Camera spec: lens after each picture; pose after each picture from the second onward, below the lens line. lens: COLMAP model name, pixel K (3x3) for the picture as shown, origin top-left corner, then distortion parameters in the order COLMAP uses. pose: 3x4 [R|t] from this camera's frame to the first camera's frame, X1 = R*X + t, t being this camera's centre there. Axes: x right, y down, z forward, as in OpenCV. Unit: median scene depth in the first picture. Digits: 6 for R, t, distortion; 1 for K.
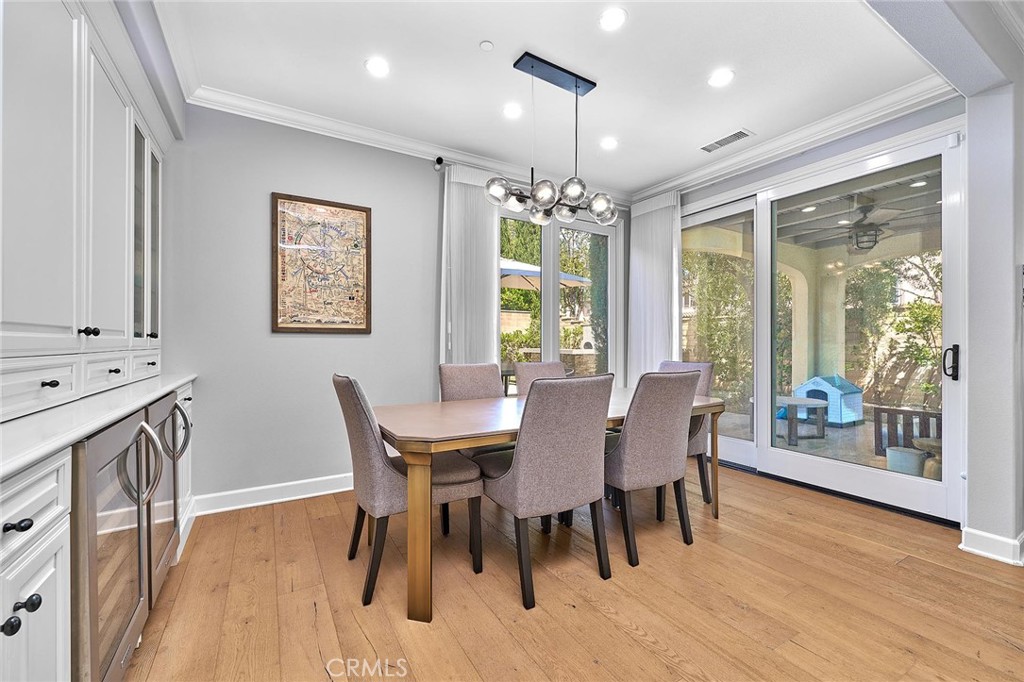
lens RADIAL K [[420.7, 0, 512.3], [0, 420.7, 341.1], [0, 0, 1]] dist [-0.002589, 0.000360]
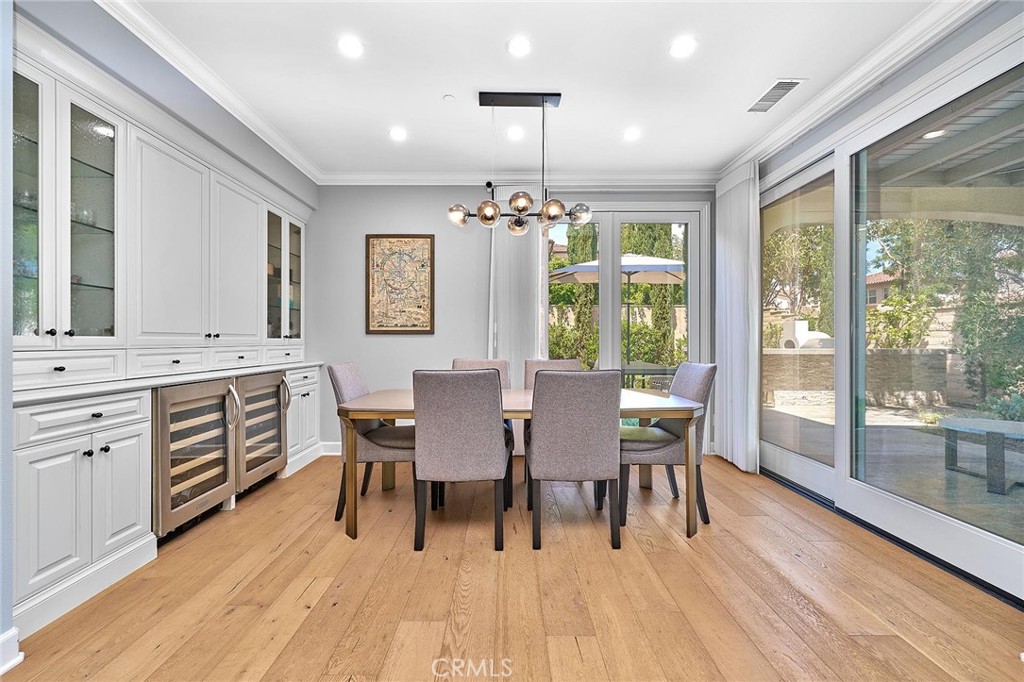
lens RADIAL K [[420.7, 0, 504.6], [0, 420.7, 339.4], [0, 0, 1]] dist [-0.002589, 0.000360]
pose [[0.859195, -0.002280, -0.511642, 0.525846], [0.002953, 0.999996, 0.000503, -0.001601], [0.511639, -0.001943, 0.859198, 0.024298]]
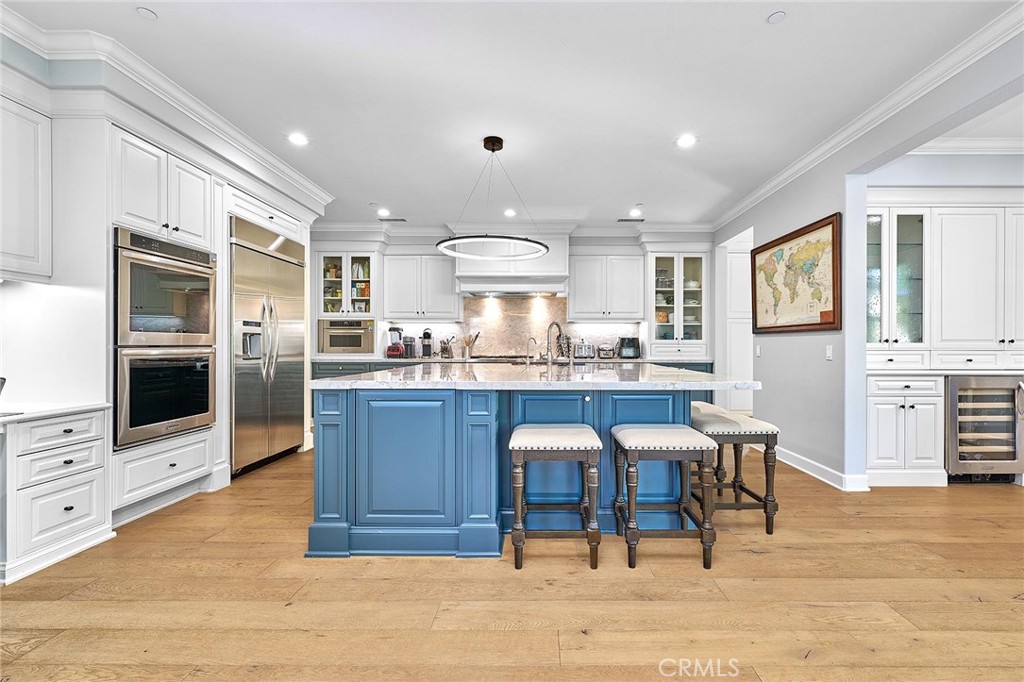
lens RADIAL K [[432.6, 0, 543.2], [0, 432.6, 348.5], [0, 0, 1]] dist [0.000924, 0.000287]
pose [[-0.505814, 0.004809, -0.862629, 1.155974], [0.003259, 0.999988, 0.003663, -0.000041], [0.862636, -0.000959, -0.505824, -0.003437]]
